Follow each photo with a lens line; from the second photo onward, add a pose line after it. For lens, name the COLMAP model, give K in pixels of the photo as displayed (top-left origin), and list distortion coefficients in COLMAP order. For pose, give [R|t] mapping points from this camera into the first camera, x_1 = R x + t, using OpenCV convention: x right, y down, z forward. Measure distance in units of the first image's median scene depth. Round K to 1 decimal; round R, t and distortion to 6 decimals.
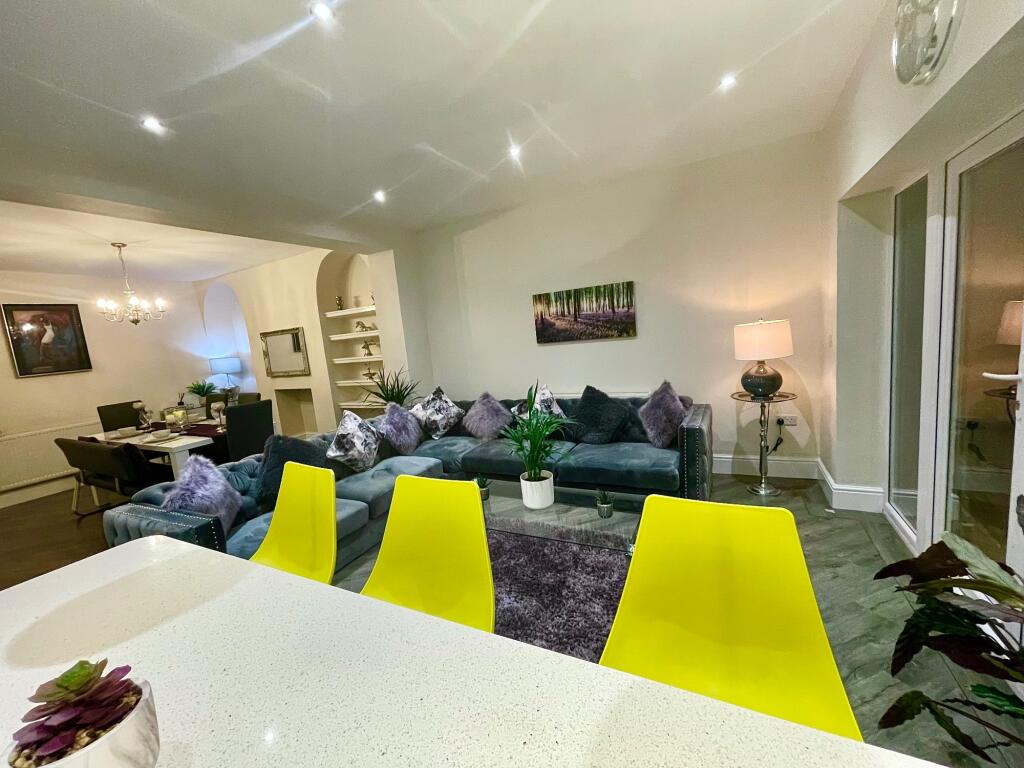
lens RADIAL K [[416.0, 0, 506.8], [0, 416.0, 382.2], [0, 0, 1]] dist [-0.000028, 0.000082]
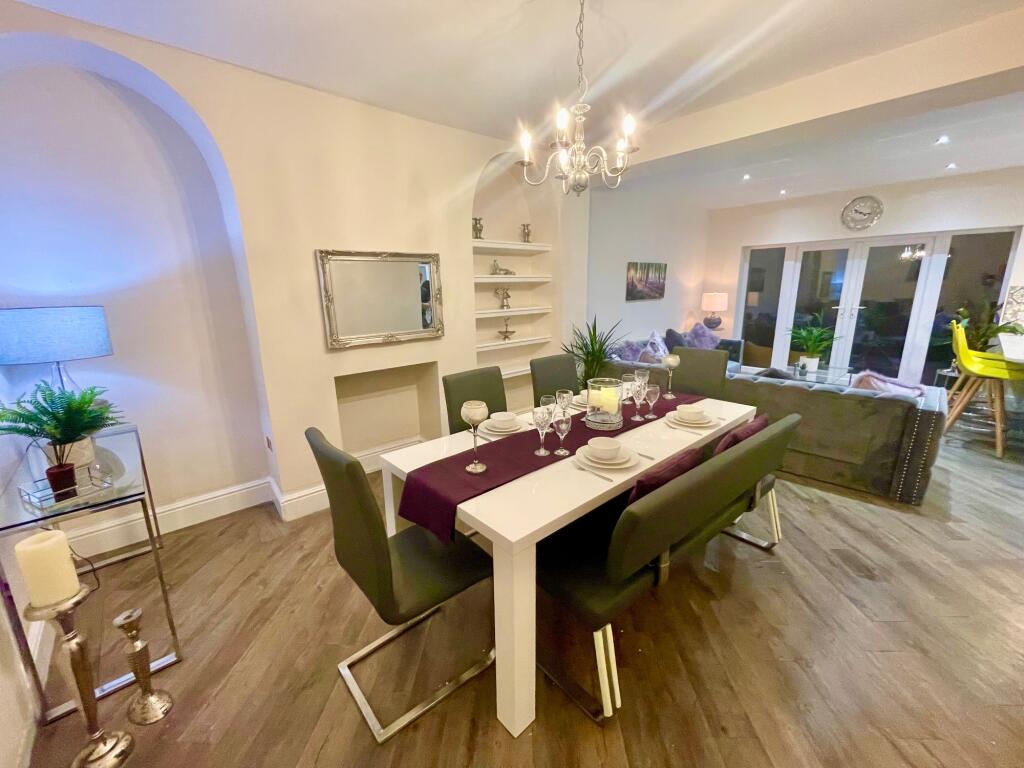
lens RADIAL K [[416.0, 0, 506.8], [0, 416.0, 382.2], [0, 0, 1]] dist [-0.000028, 0.000082]
pose [[0.338857, -0.128111, 0.932075, -1.406751], [0.093773, 0.990352, 0.102030, -0.009273], [-0.936153, 0.052830, 0.347601, 0.994205]]
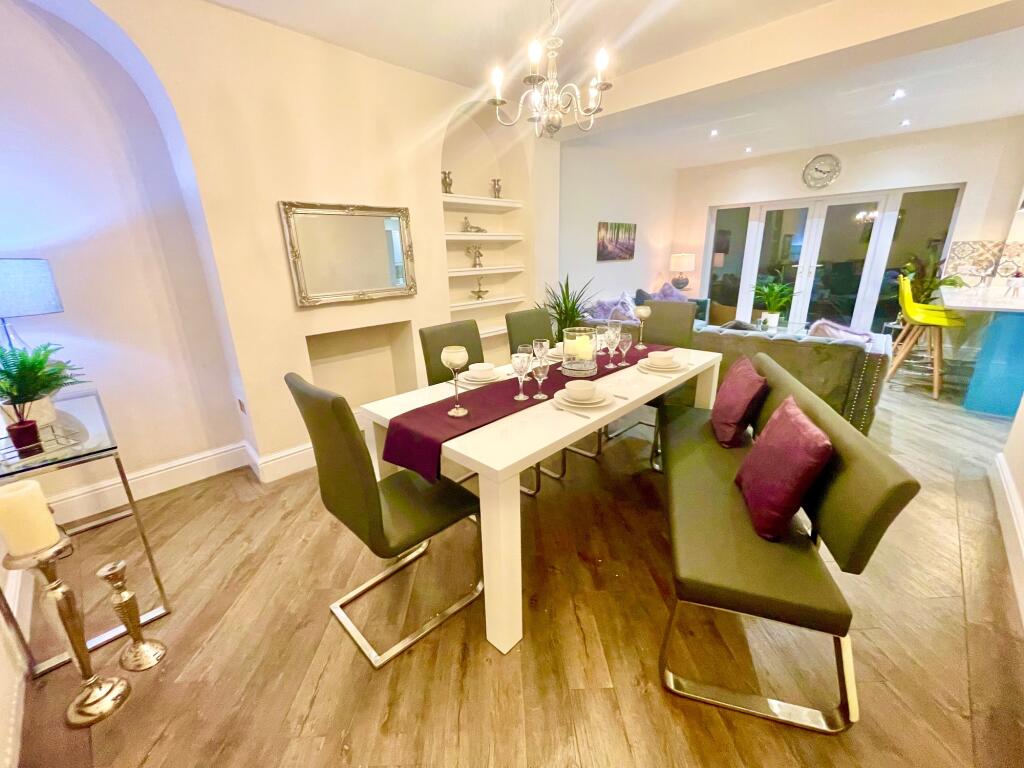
lens RADIAL K [[416.0, 0, 506.8], [0, 416.0, 382.2], [0, 0, 1]] dist [-0.000028, 0.000082]
pose [[0.271764, -0.201510, 0.941030, -1.420594], [0.112537, 0.977778, 0.176879, 0.016661], [-0.955761, 0.057832, 0.288402, 1.000337]]
